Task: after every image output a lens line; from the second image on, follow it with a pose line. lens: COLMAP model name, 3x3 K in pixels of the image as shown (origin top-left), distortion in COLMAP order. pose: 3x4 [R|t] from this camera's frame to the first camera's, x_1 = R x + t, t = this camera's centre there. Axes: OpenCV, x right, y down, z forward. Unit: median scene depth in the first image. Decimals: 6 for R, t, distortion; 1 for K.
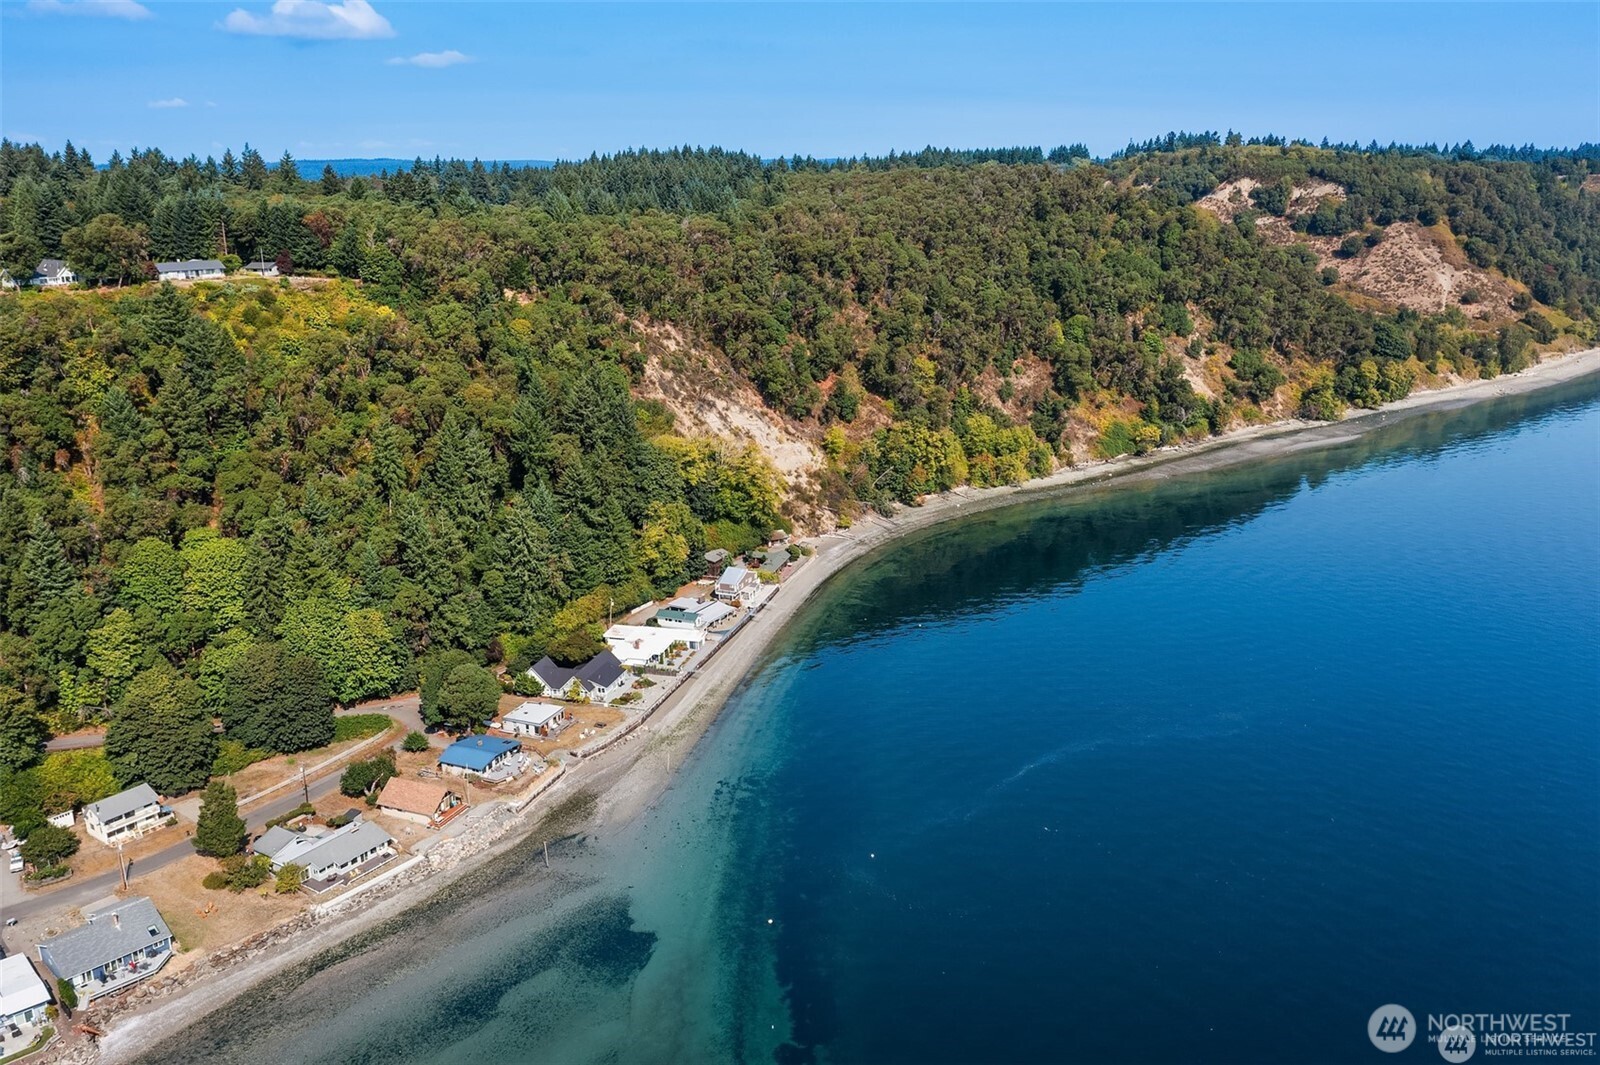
lens RADIAL K [[1297.8, 0, 800.0], [0, 1297.8, 532.5], [0, 0, 1]] dist [0.001140, 0.000541]
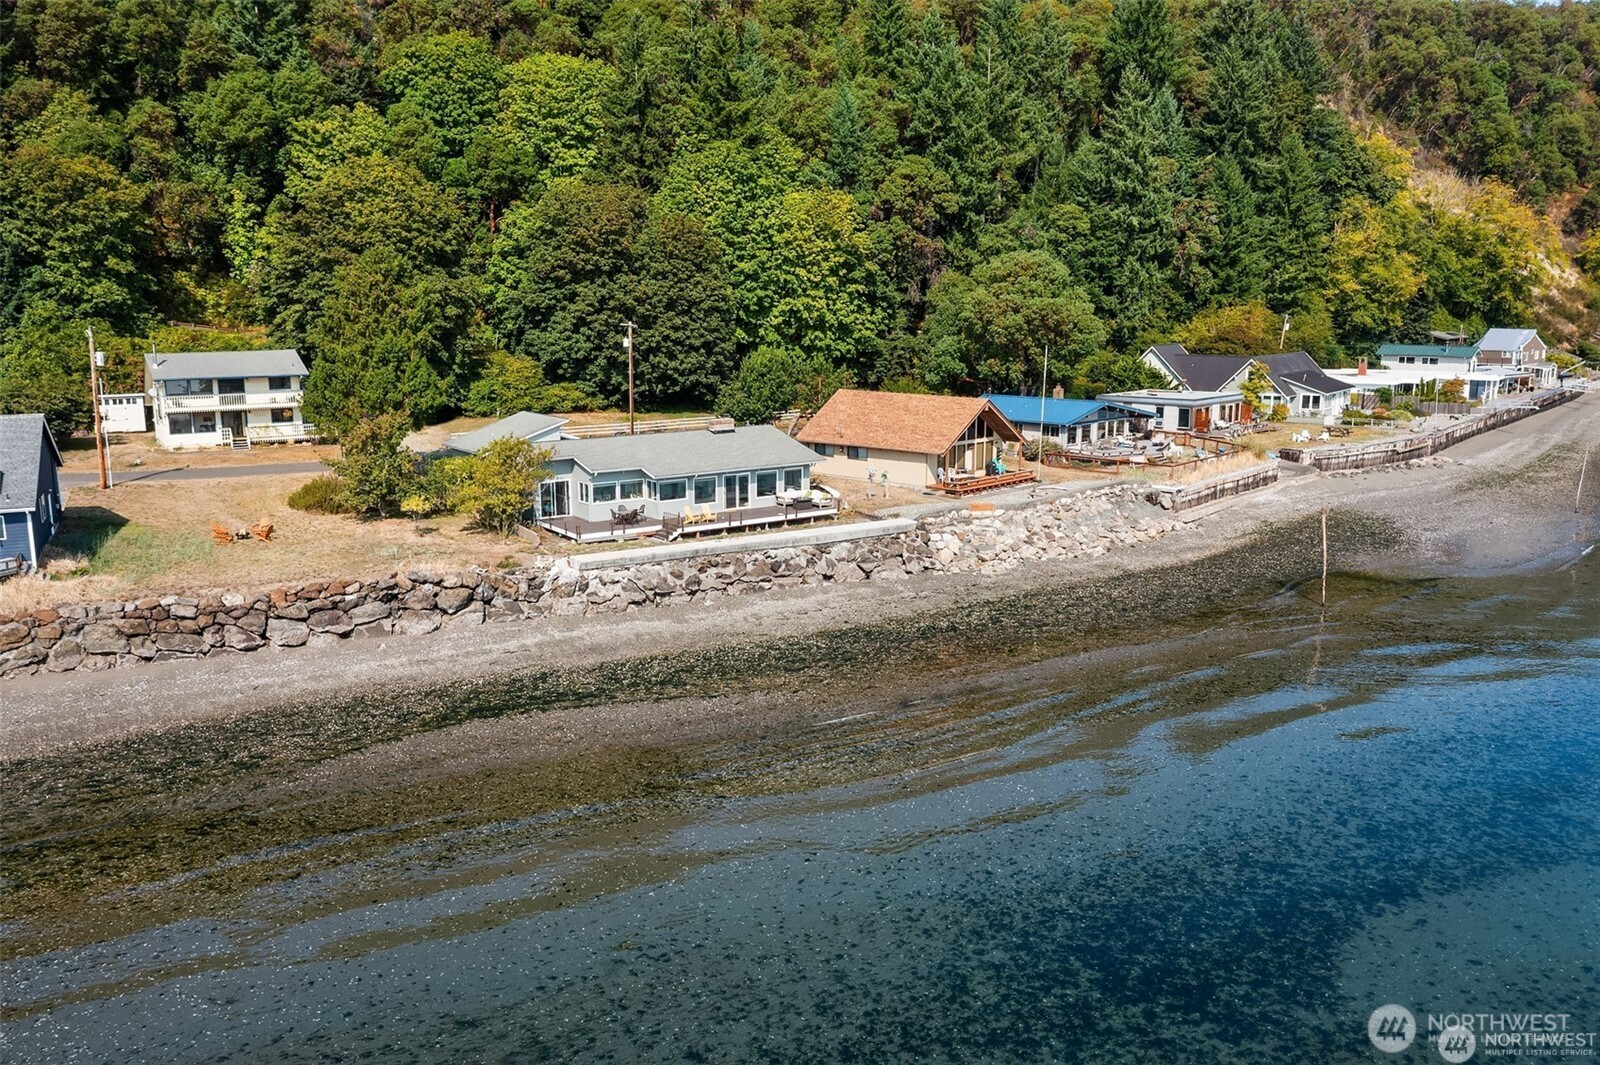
lens RADIAL K [[1281.2, 0, 800.0], [0, 1281.2, 532.5], [0, 0, 1]] dist [-0.024508, -0.002312]
pose [[0.933045, 0.067318, -0.353404, -0.204460], [-0.099021, 0.992449, -0.072385, 0.275577], [0.345863, 0.102534, 0.932666, 0.697322]]
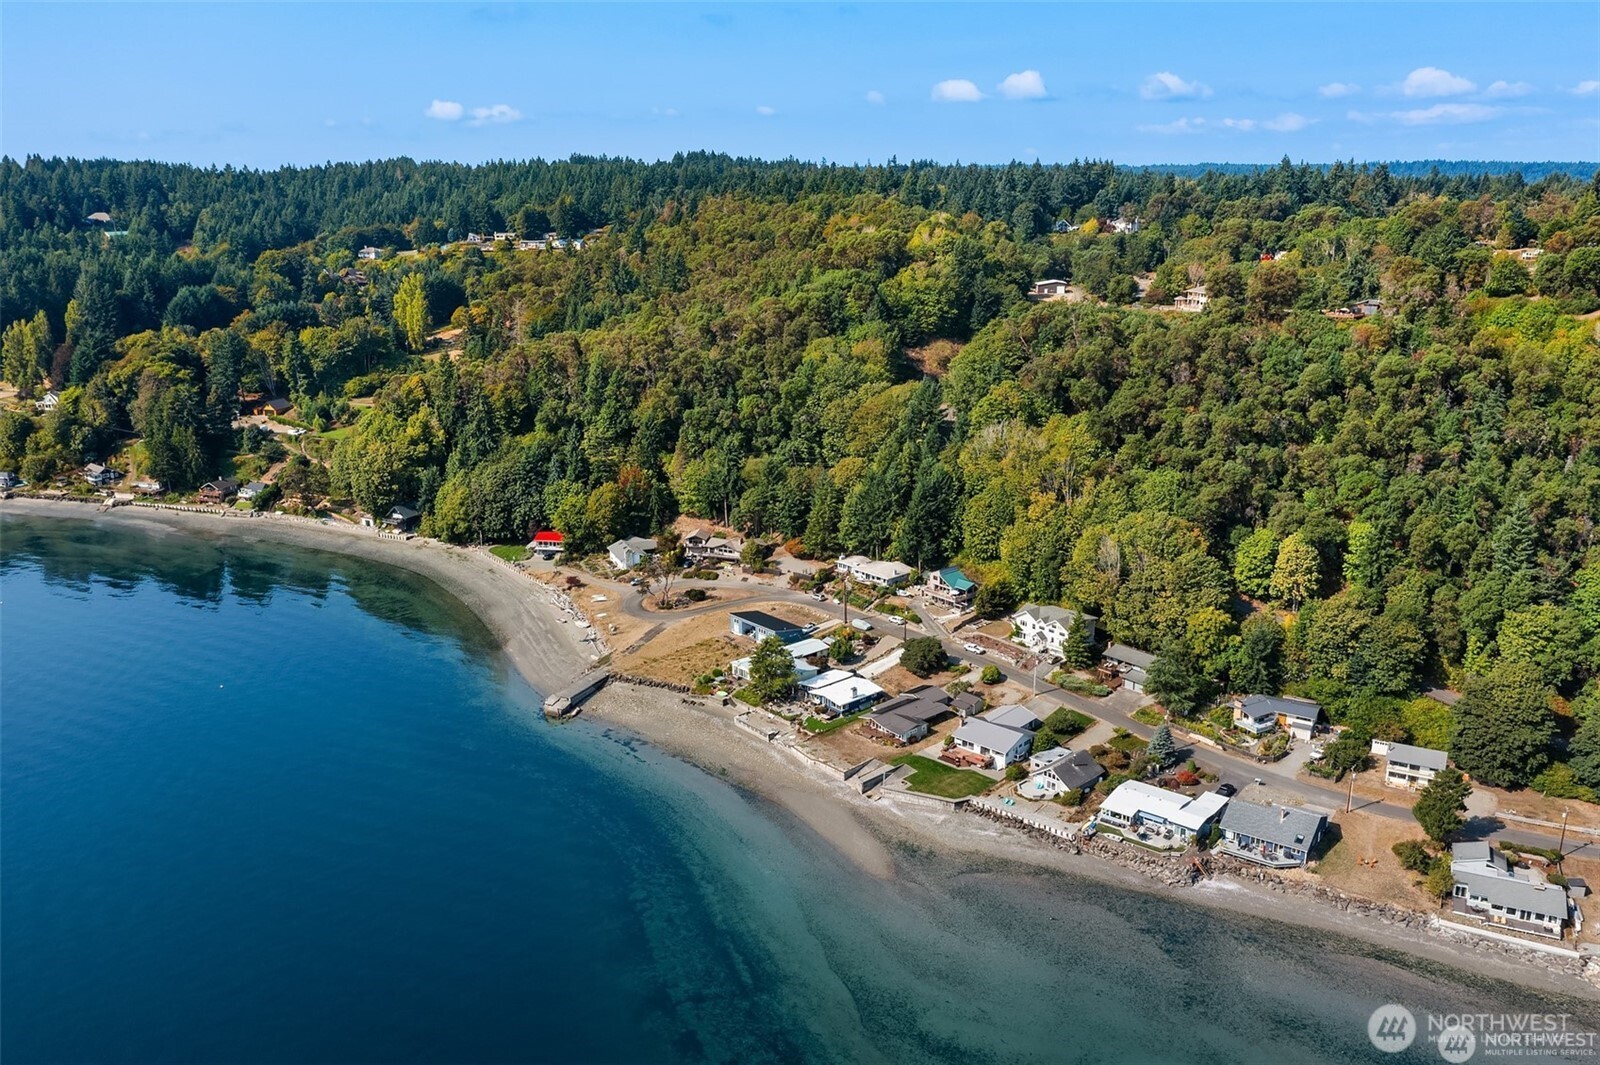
lens RADIAL K [[1281.2, 0, 800.0], [0, 1281.2, 532.5], [0, 0, 1]] dist [-0.024508, -0.002312]
pose [[0.138829, 0.278866, -0.950242, 0.371106], [-0.273316, 0.933056, 0.233891, -0.075001], [0.951853, 0.227246, 0.205754, 0.251088]]
